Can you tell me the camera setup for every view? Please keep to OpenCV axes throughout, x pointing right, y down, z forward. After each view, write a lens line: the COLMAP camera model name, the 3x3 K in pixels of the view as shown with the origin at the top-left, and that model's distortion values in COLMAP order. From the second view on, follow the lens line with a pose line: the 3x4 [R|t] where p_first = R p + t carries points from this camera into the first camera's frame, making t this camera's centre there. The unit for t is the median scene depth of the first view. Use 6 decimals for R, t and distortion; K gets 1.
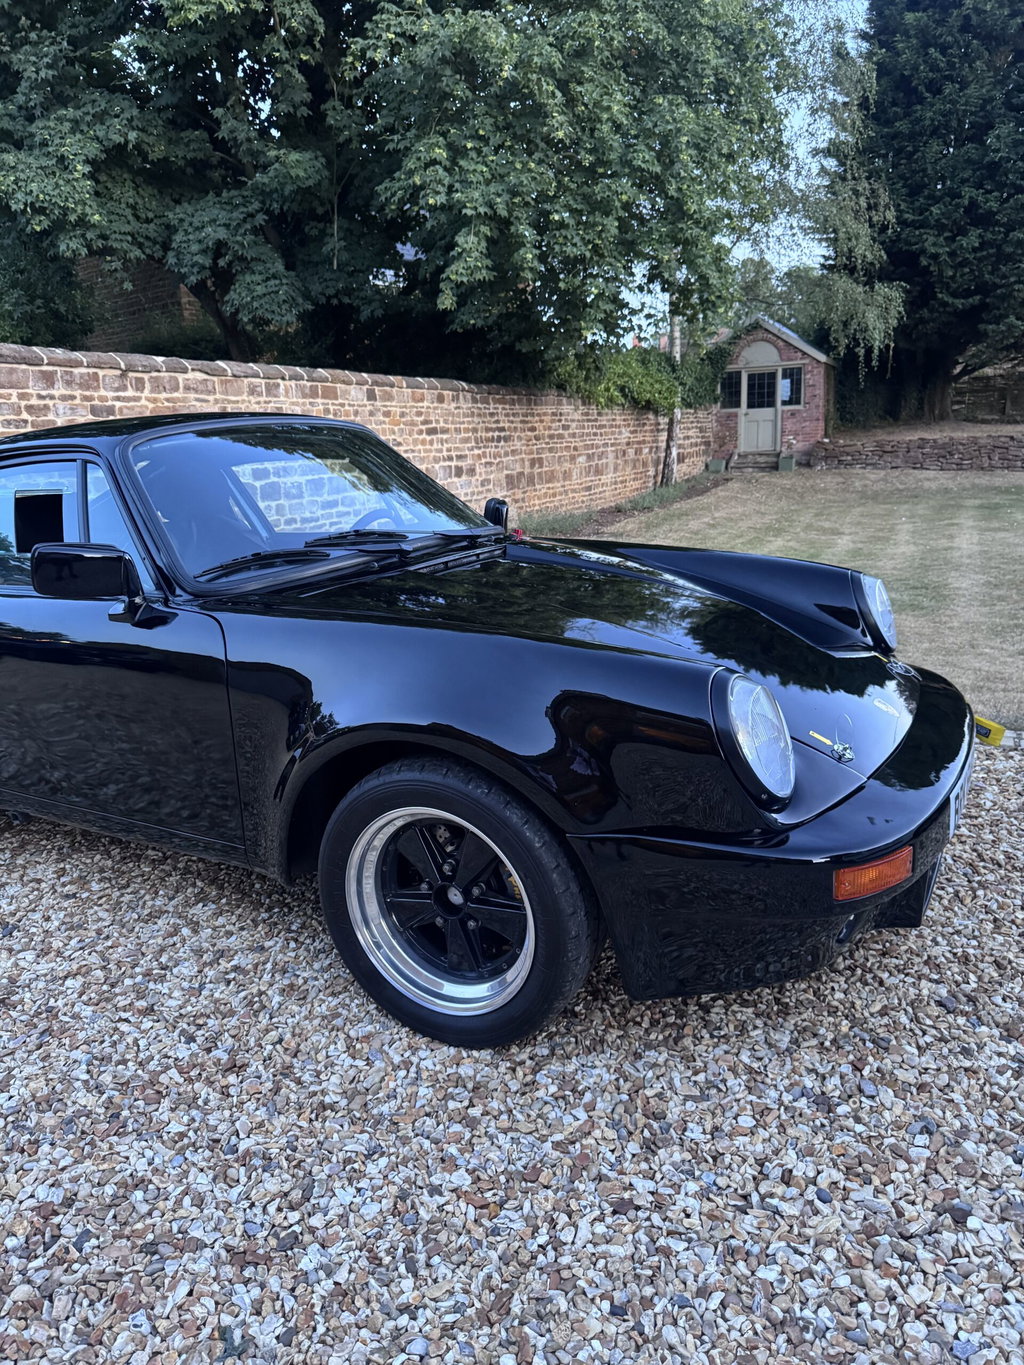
lens RADIAL K [[972.2, 0, 505.8], [0, 972.2, 685.1], [0, 0, 1]] dist [0.005559, -0.007480]
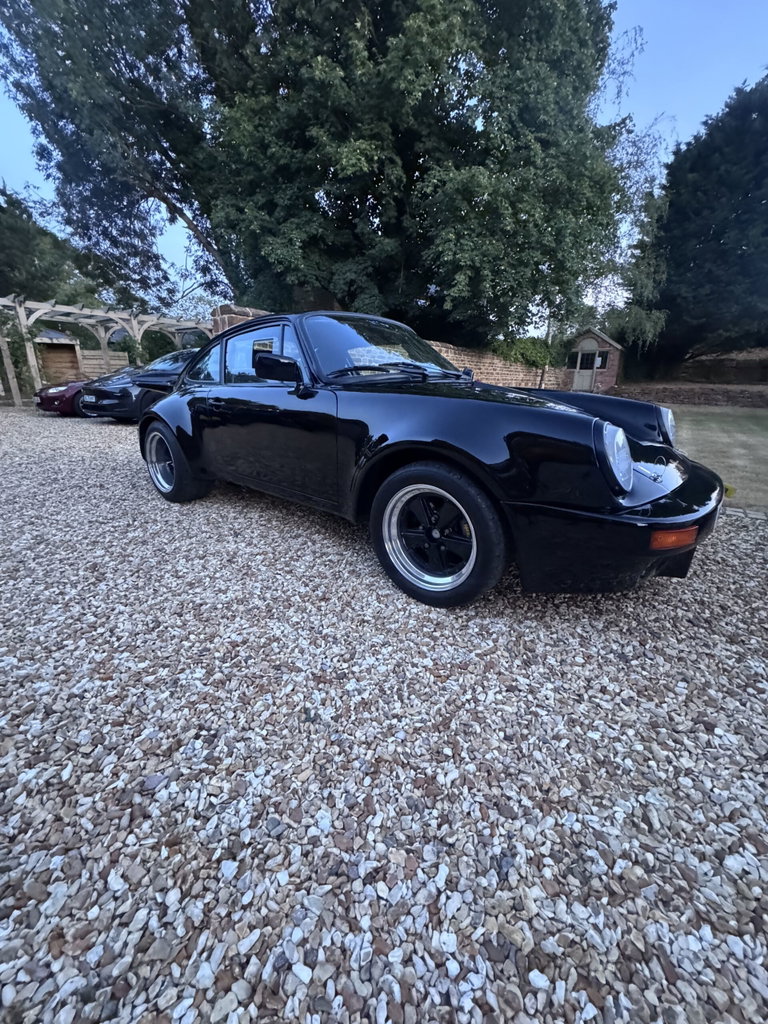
lens RADIAL K [[405.9, 0, 384.0], [0, 405.9, 512.0], [0, 0, 1]] dist [-0.001441, 0.000222]
pose [[0.981419, 0.106717, -0.159461, -0.028676], [-0.096429, 0.992809, 0.070939, 0.126137], [0.165884, -0.054244, 0.984652, 0.152657]]
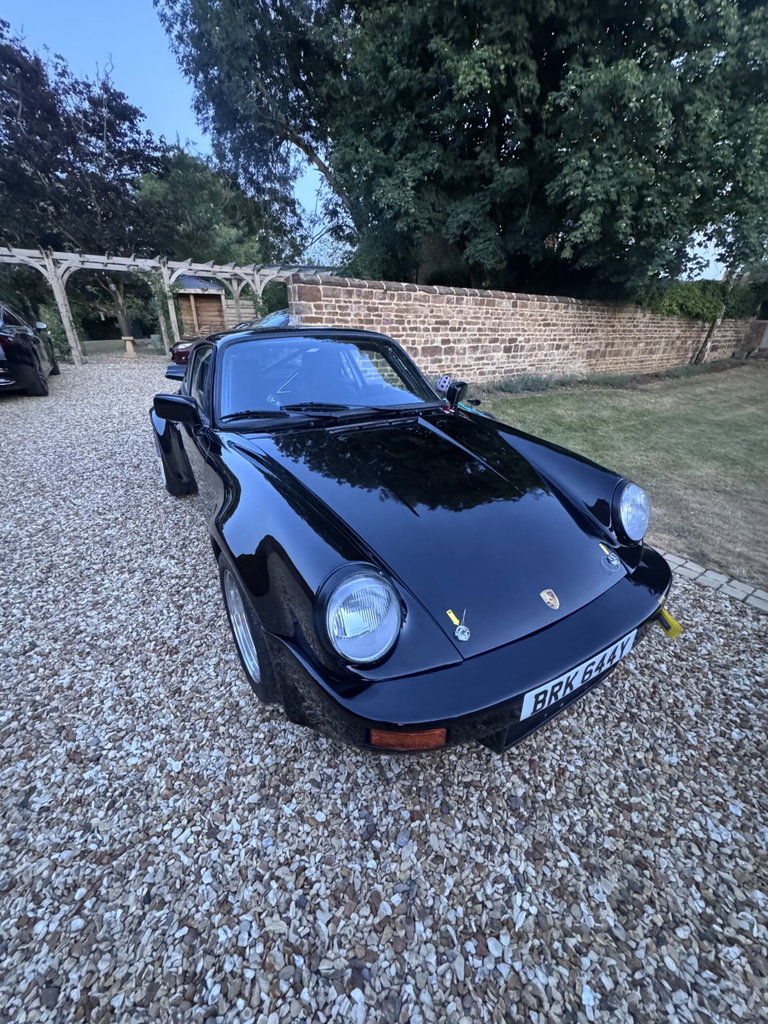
lens RADIAL K [[405.9, 0, 384.0], [0, 405.9, 512.0], [0, 0, 1]] dist [-0.001441, 0.000222]
pose [[0.871004, 0.262800, -0.415075, 0.439690], [-0.175492, 0.955587, 0.236763, -0.215478], [0.458862, -0.133379, 0.878439, 0.444737]]
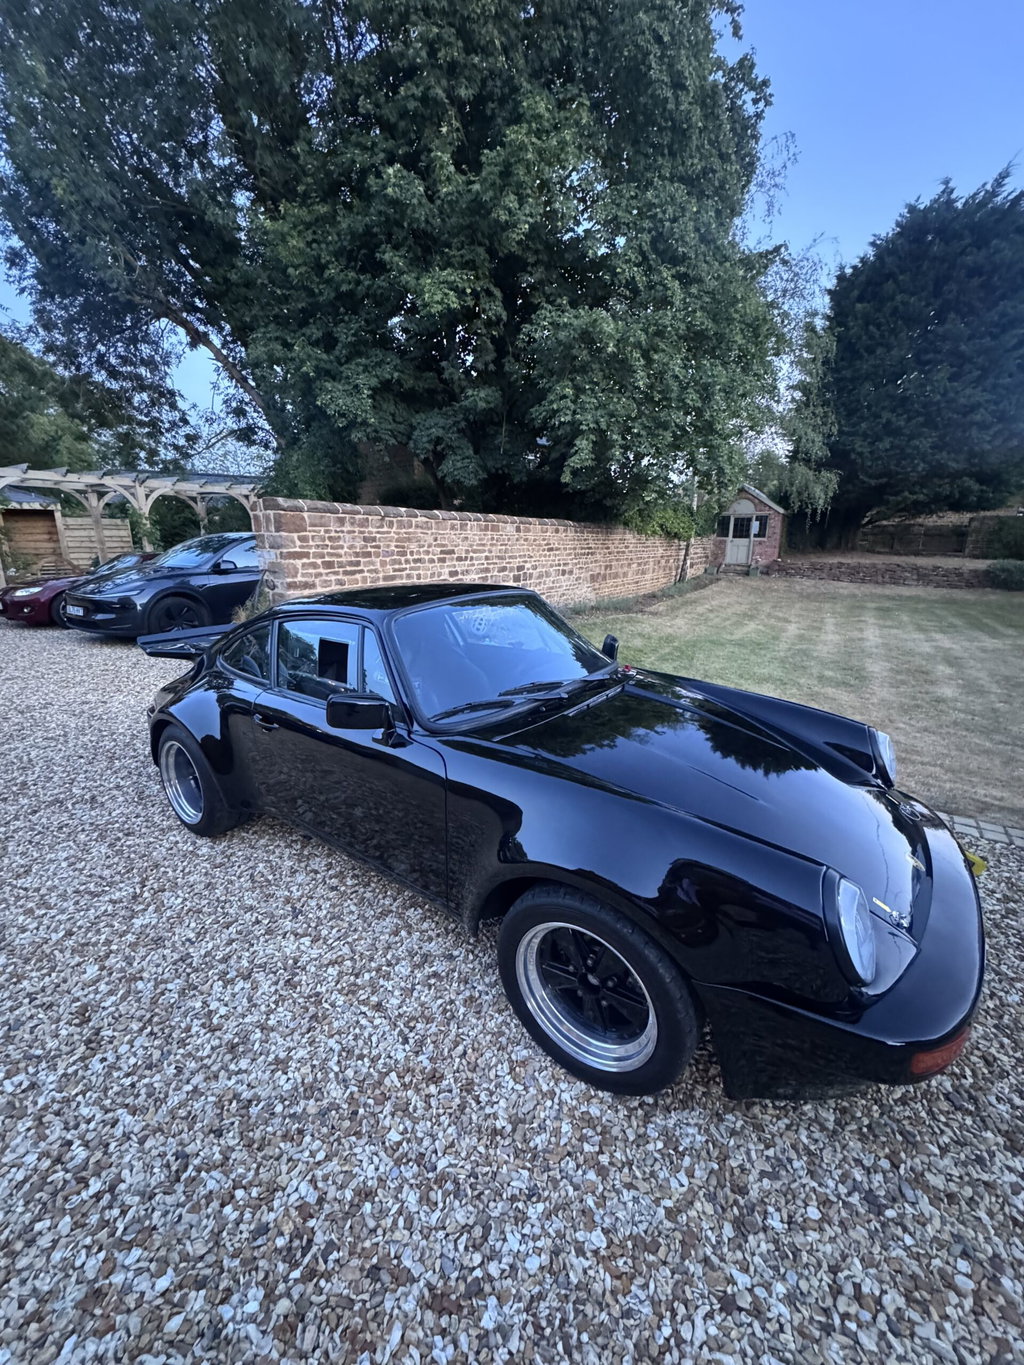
lens RADIAL K [[541.1, 0, 512.0], [0, 541.1, 682.5], [0, 0, 1]] dist [-0.001441, 0.000222]
pose [[0.990901, 0.079619, -0.108519, -0.120596], [-0.078240, 0.996791, 0.016913, -0.220687], [0.109517, -0.008268, 0.993950, 0.206227]]
